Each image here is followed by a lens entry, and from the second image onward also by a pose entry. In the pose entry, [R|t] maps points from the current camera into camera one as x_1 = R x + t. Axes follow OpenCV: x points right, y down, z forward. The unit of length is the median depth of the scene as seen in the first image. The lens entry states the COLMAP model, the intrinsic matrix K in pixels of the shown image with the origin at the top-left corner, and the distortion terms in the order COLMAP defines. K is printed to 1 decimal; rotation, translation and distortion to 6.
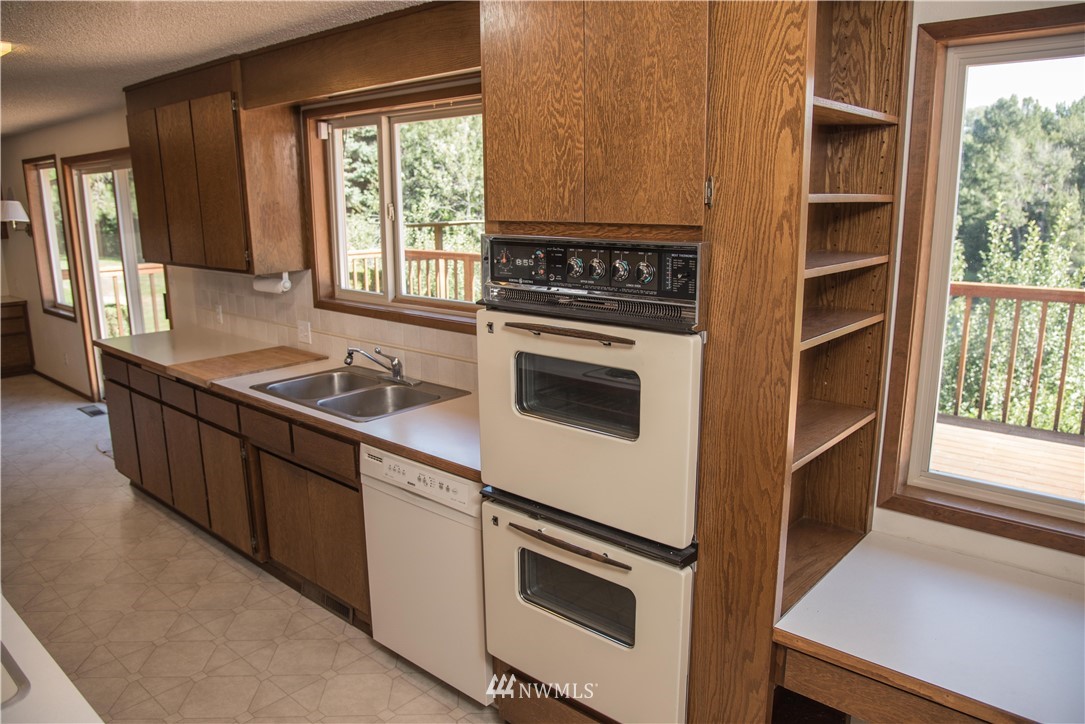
lens RADIAL K [[748.4, 0, 542.5], [0, 748.4, 362.0], [0, 0, 1]] dist [-0.128535, 0.084820]
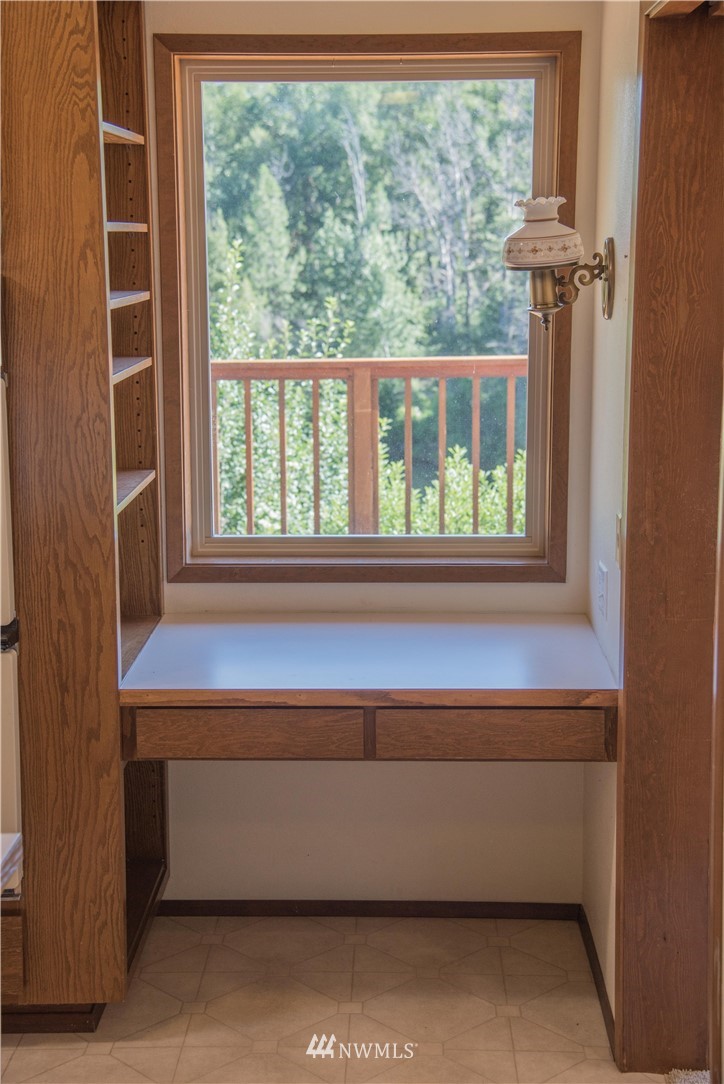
lens RADIAL K [[1661.2, 0, 362.0], [0, 1661.2, 542.0], [0, 0, 1]] dist [0.025069, -0.049677]
pose [[0.751778, -0.102675, 0.651374, -0.817452], [0.127079, 0.991845, 0.009676, 0.203061], [-0.647055, 0.075502, 0.758695, -0.820287]]
